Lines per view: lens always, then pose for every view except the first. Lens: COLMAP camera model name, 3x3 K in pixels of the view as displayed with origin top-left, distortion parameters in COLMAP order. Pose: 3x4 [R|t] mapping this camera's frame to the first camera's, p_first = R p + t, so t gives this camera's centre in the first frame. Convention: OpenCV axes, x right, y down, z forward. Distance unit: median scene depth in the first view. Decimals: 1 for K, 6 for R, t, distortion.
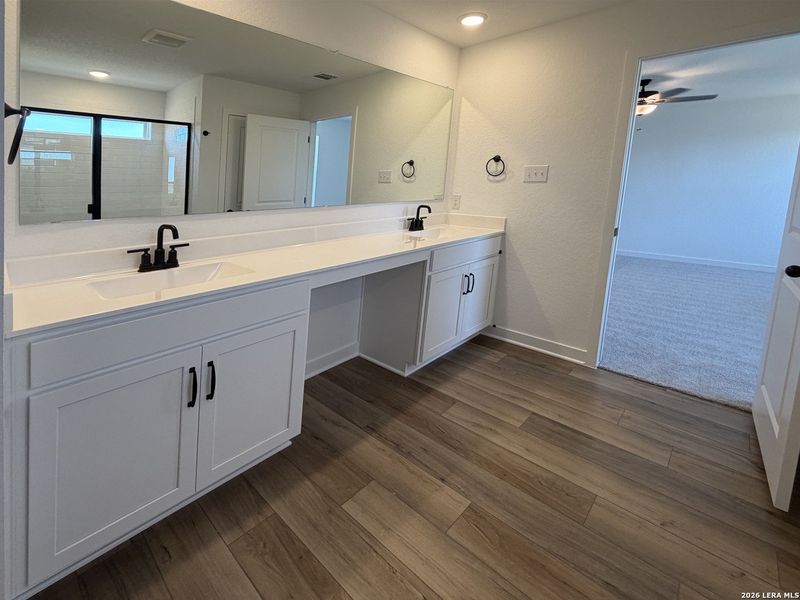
lens RADIAL K [[344.5, 0, 391.0], [0, 344.5, 234.9], [0, 0, 1]] dist [-0.000246, -0.000211]
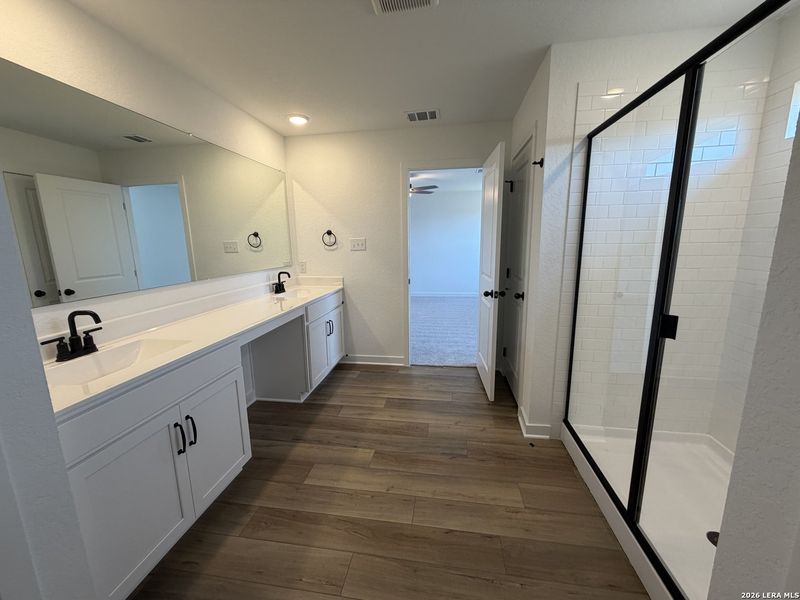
lens RADIAL K [[319.8, 0, 400.4], [0, 319.8, 301.1], [0, 0, 1]] dist [-0.000618, -0.000104]
pose [[0.801664, -0.114652, 0.586676, -0.307793], [0.094164, 0.993402, 0.065467, -0.021250], [-0.590311, 0.002761, 0.807171, -0.205420]]
